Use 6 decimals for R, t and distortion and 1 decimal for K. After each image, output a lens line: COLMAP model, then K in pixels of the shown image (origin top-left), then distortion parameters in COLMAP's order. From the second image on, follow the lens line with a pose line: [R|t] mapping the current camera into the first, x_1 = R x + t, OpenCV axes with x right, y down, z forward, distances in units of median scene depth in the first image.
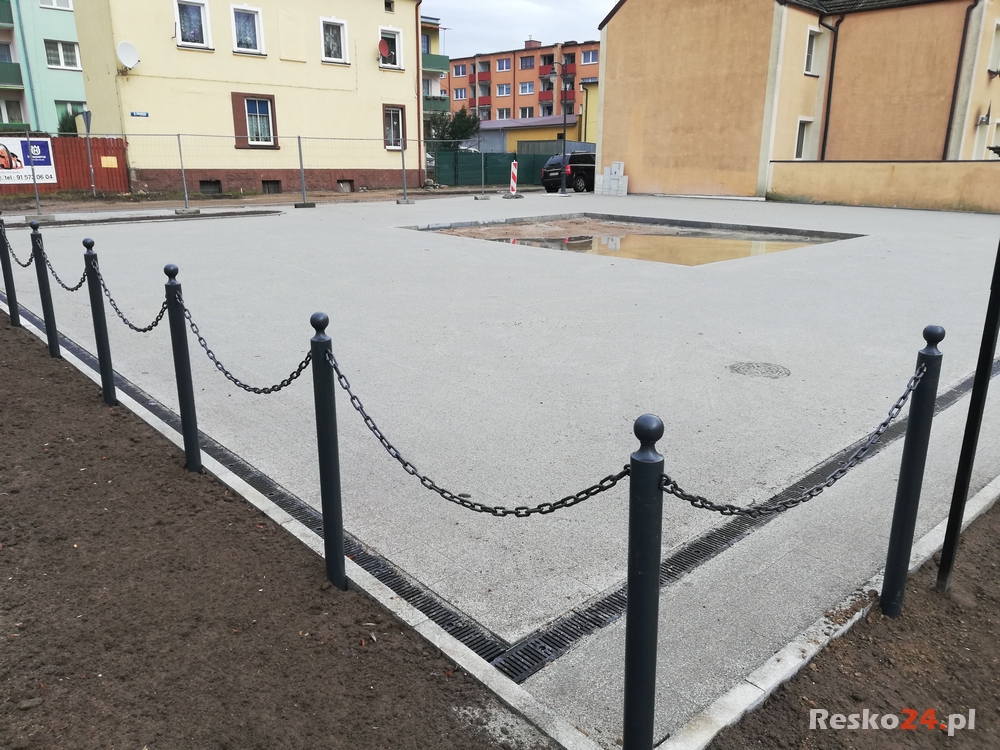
lens RADIAL K [[793.4, 0, 503.6], [0, 793.4, 397.0], [0, 0, 1]] dist [0.037329, -0.056659]
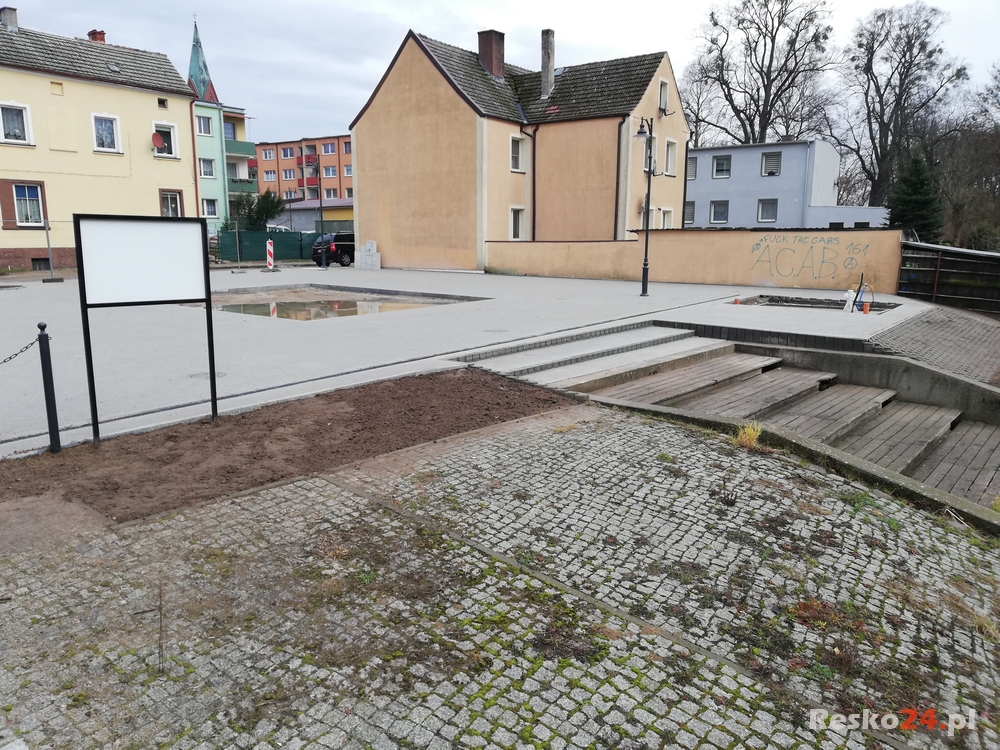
lens RADIAL K [[793.4, 0, 515.7], [0, 793.4, 389.4], [0, 0, 1]] dist [0.037329, -0.056659]
pose [[0.982894, -0.035700, 0.180680, 0.141011], [0.053216, 0.994239, -0.093047, 0.038726], [-0.176317, 0.101070, 0.979131, -0.149984]]
